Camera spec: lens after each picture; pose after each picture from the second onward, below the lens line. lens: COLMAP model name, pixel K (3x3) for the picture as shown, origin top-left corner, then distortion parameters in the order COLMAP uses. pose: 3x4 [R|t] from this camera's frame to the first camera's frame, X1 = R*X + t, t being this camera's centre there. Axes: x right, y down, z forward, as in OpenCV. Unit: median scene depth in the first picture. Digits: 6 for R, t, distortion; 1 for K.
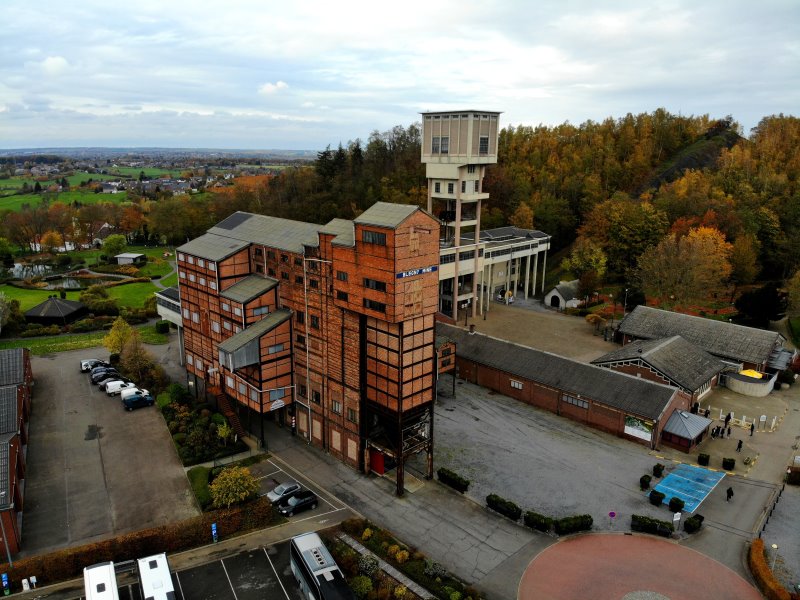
lens RADIAL K [[579.4, 0, 398.1], [0, 579.4, 298.0], [0, 0, 1]] dist [0.025502, -0.126249]
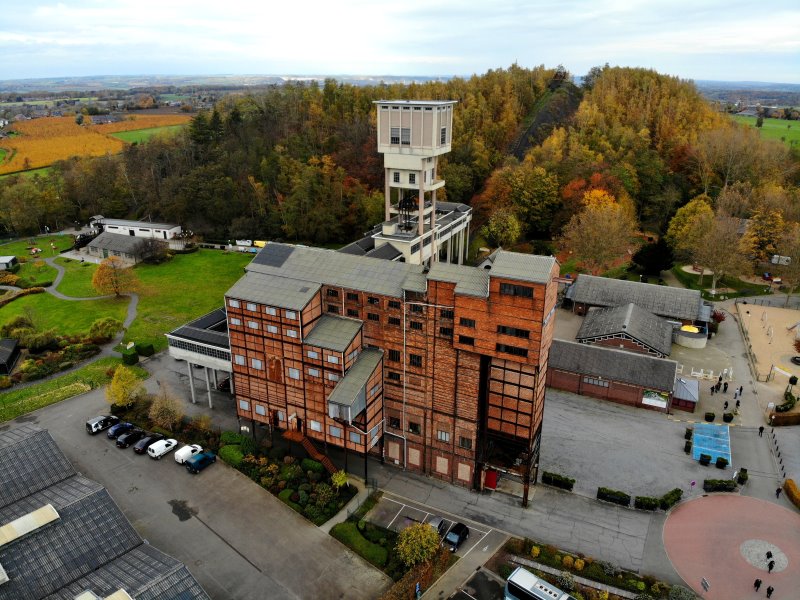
lens RADIAL K [[579.4, 0, 399.7], [0, 579.4, 292.3], [0, 0, 1]] dist [0.025502, -0.126249]
pose [[0.941467, -0.121931, 0.314281, -0.443930], [0.086813, 0.988544, 0.123464, -0.192616], [-0.325735, -0.088954, 0.941267, 0.046492]]
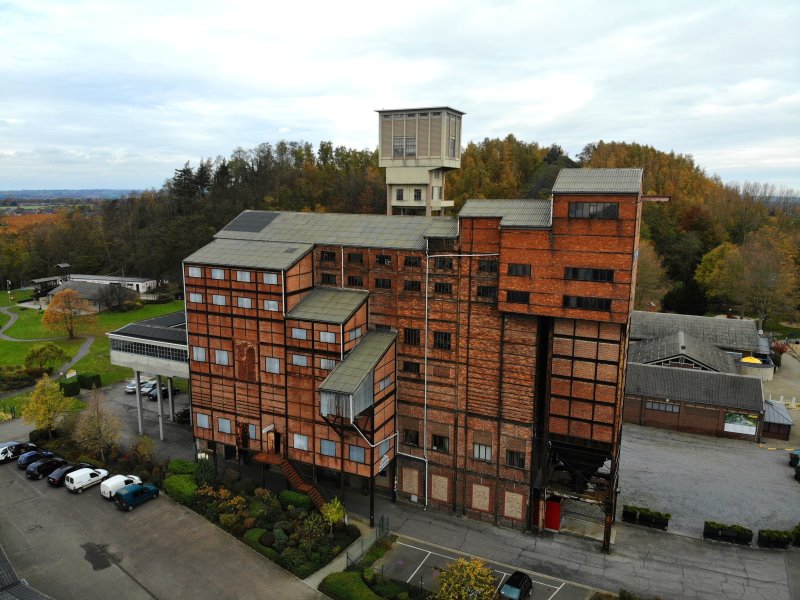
lens RADIAL K [[579.4, 0, 398.5], [0, 579.4, 300.2], [0, 0, 1]] dist [0.025502, -0.126249]
pose [[0.935579, -0.067328, 0.346640, -0.416660], [0.088290, 0.995077, -0.045022, 0.016839], [-0.341903, 0.072727, 0.936917, 0.296519]]
